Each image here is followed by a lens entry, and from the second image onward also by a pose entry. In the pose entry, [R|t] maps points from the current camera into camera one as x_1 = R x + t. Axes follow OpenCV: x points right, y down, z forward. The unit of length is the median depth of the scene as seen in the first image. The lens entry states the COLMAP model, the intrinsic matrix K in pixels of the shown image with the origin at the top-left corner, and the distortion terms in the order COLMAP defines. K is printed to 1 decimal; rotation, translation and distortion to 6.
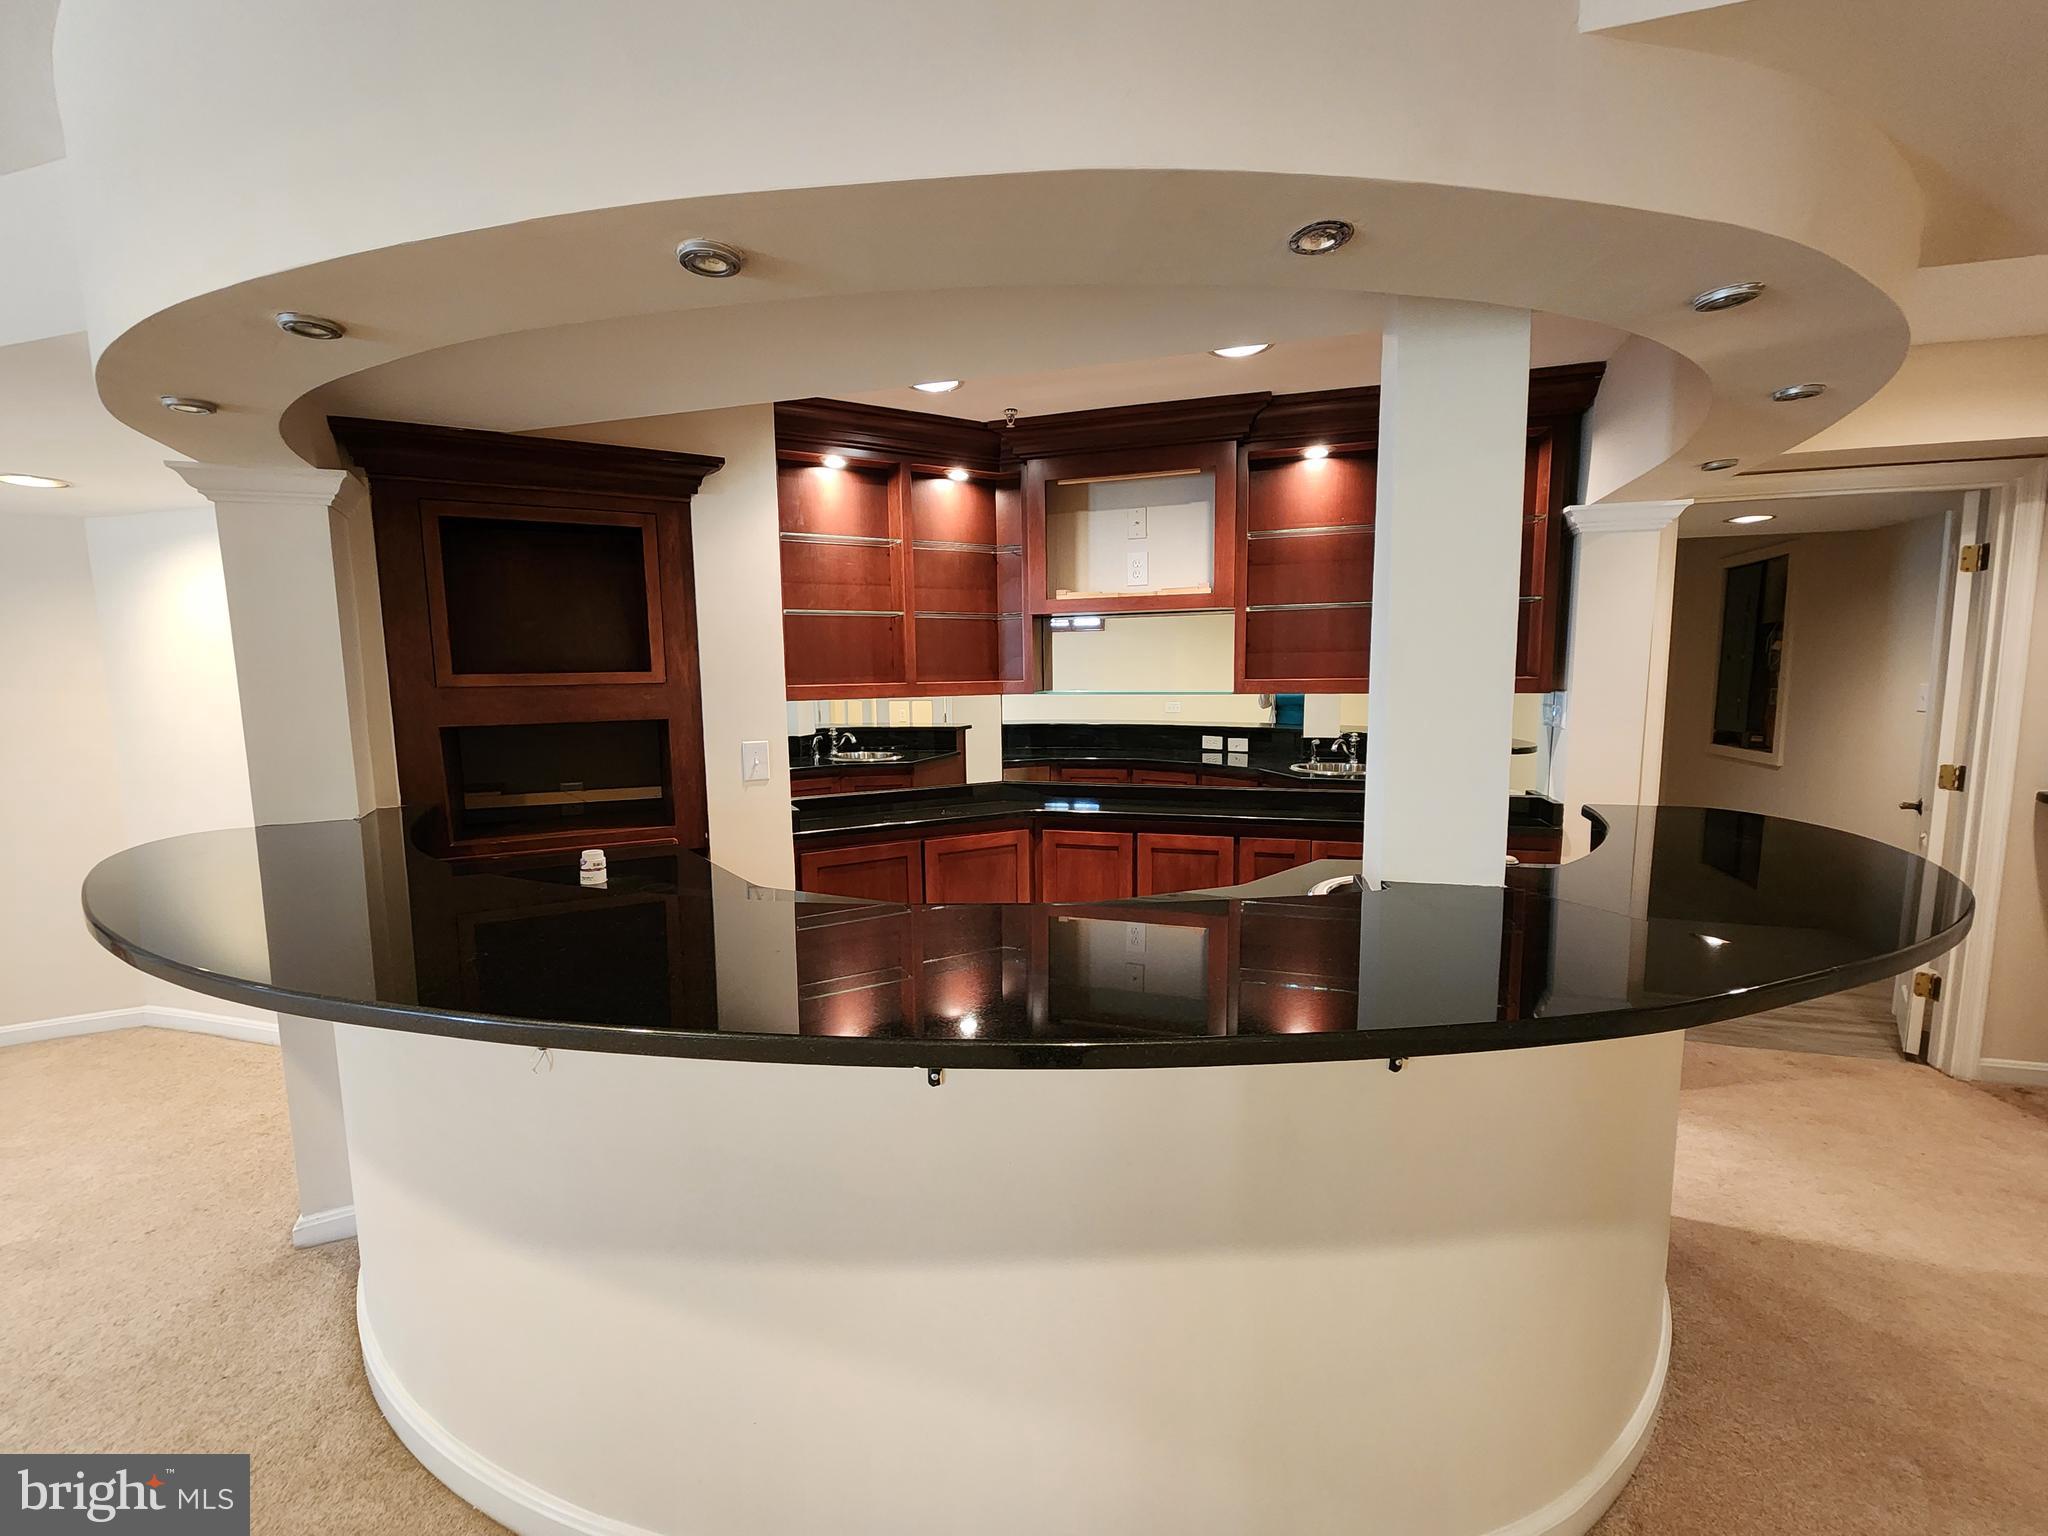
lens RADIAL K [[839.9, 0, 1009.6], [0, 839.9, 764.8], [0, 0, 1]] dist [0.002746, -0.003423]
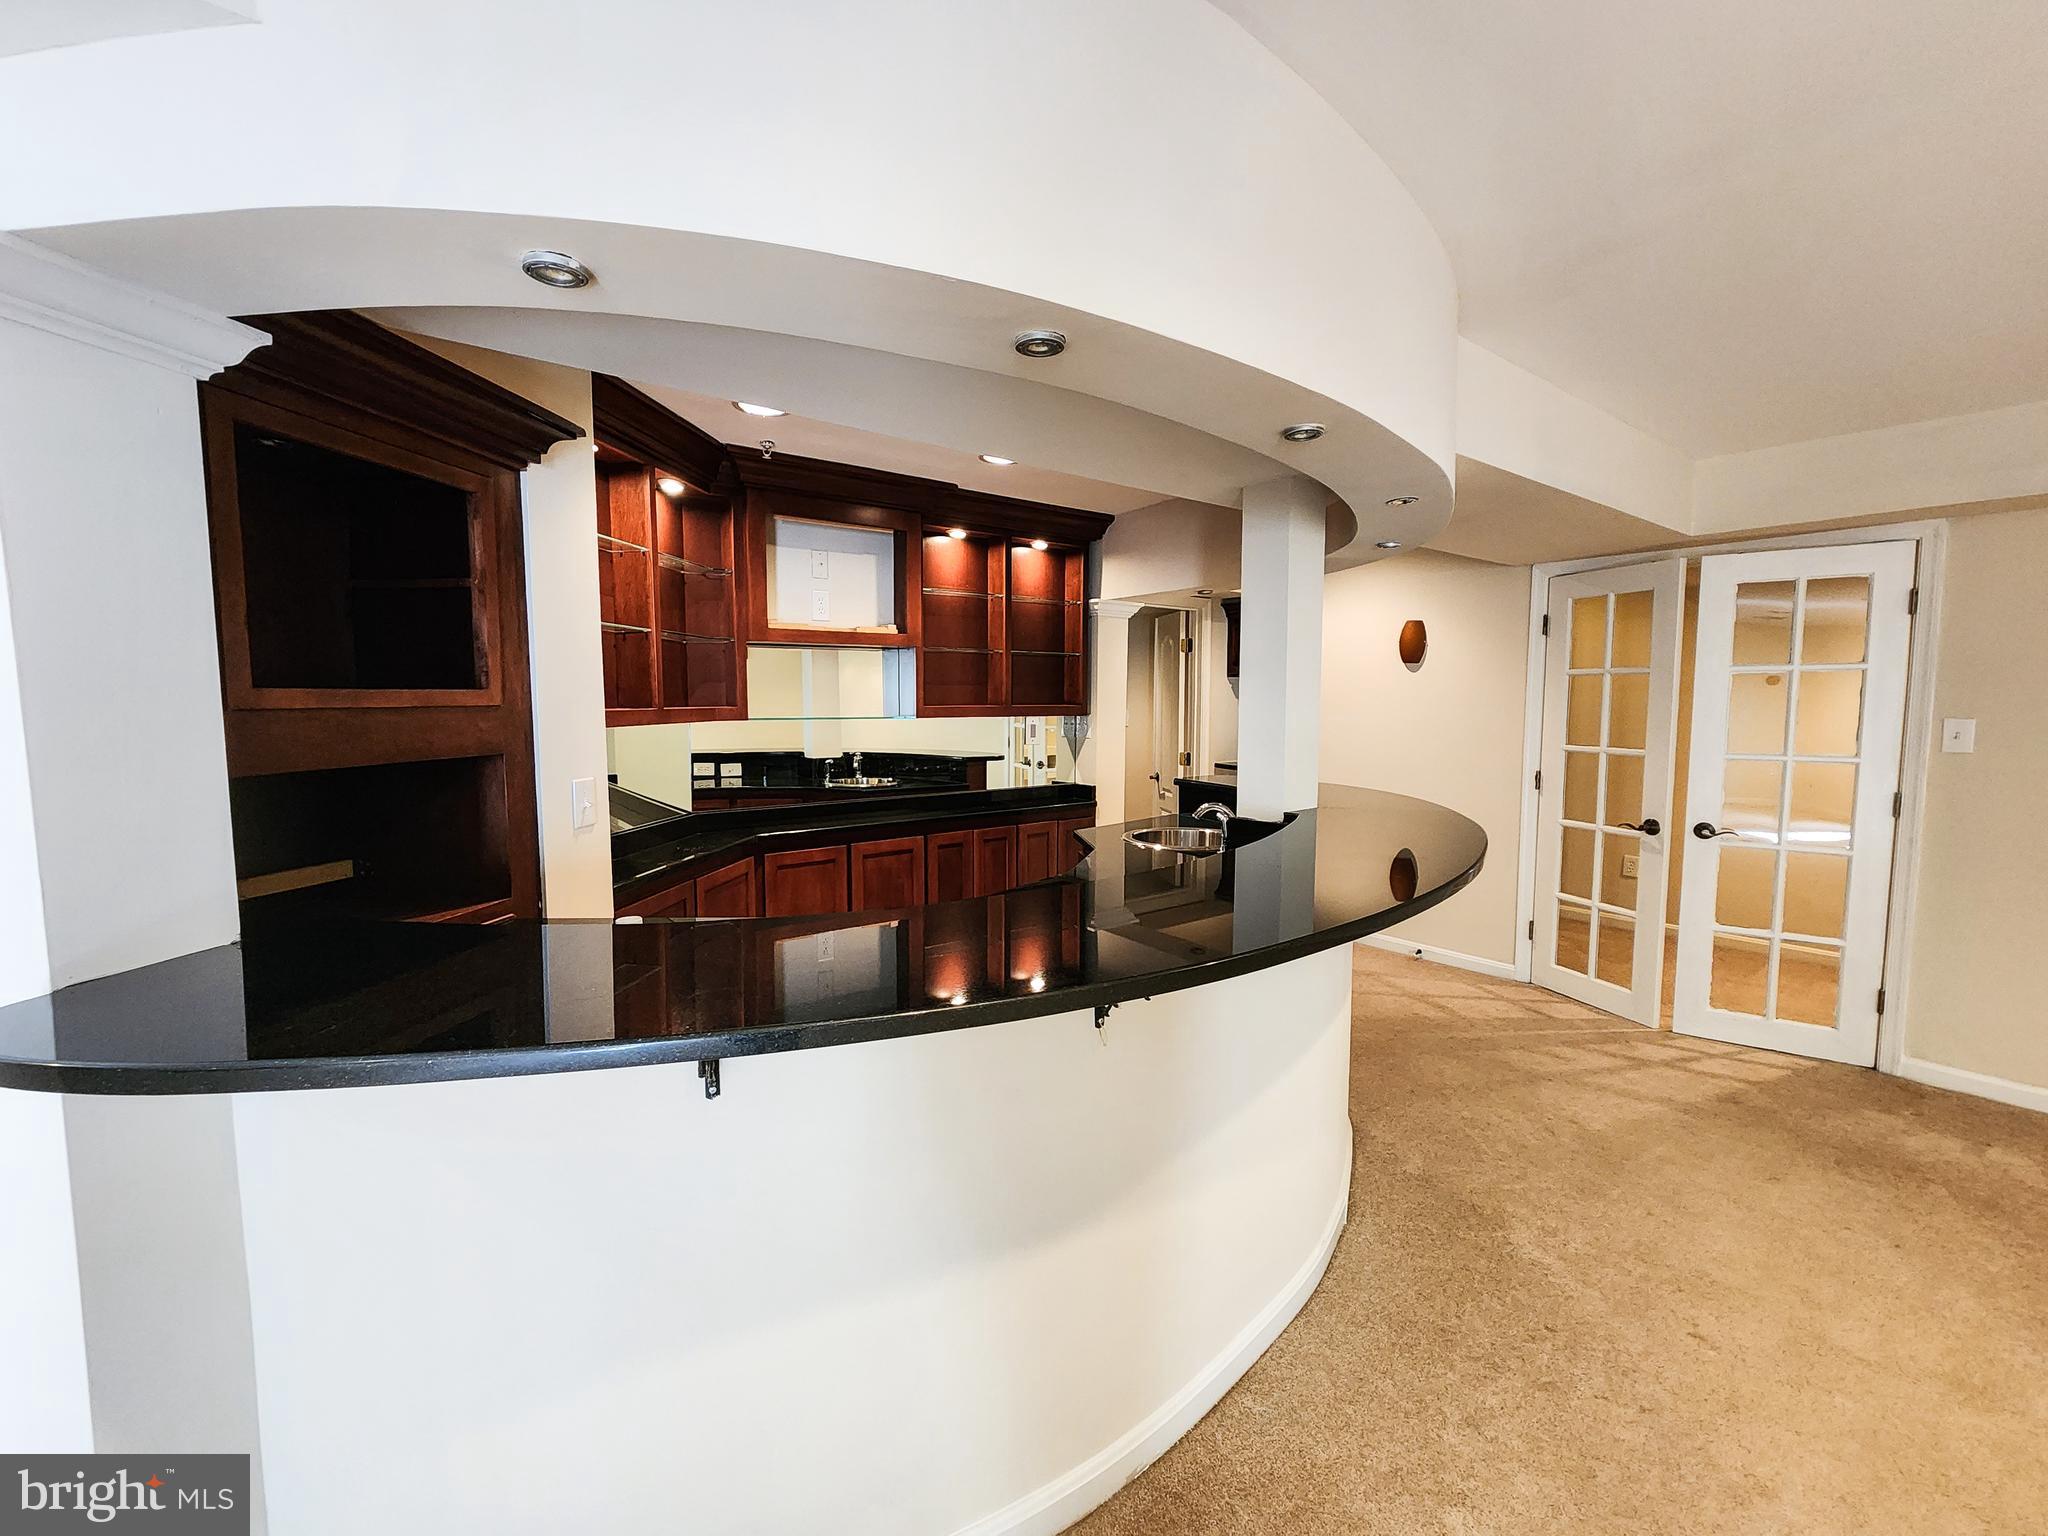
lens RADIAL K [[839.9, 0, 1009.6], [0, 839.9, 764.8], [0, 0, 1]] dist [0.002746, -0.003423]
pose [[0.597897, -0.050275, 0.799994, -0.622843], [0.079798, 0.996807, 0.003004, -0.009487], [-0.797591, 0.062042, 0.600000, 0.164449]]
